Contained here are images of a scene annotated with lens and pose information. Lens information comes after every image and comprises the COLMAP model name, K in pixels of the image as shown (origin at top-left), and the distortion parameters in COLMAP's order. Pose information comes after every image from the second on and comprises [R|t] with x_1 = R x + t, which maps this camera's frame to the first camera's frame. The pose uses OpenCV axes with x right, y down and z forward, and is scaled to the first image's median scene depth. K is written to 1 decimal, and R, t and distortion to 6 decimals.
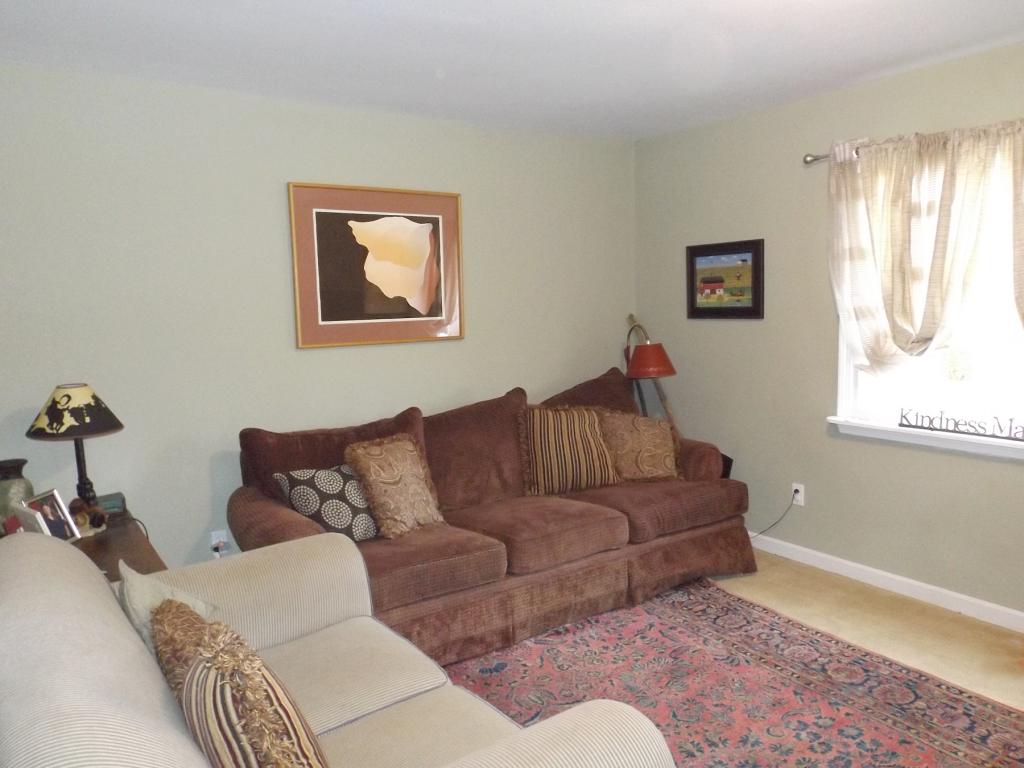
lens RADIAL K [[739.2, 0, 514.3], [0, 739.2, 387.2], [0, 0, 1]] dist [0.024561, -0.028095]
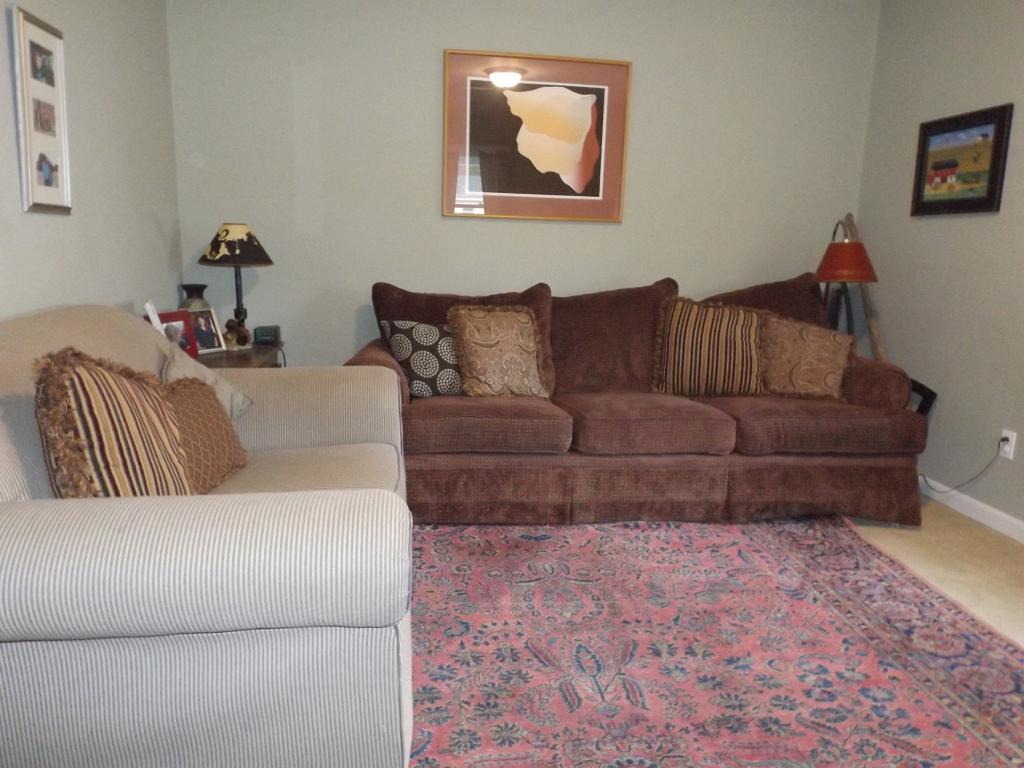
lens RADIAL K [[739.2, 0, 514.3], [0, 739.2, 387.2], [0, 0, 1]] dist [0.024561, -0.028095]
pose [[0.890919, 0.137932, -0.432710, 0.292435], [-0.107854, 0.989766, 0.093437, 0.080896], [0.441169, -0.036575, 0.896678, 0.101702]]
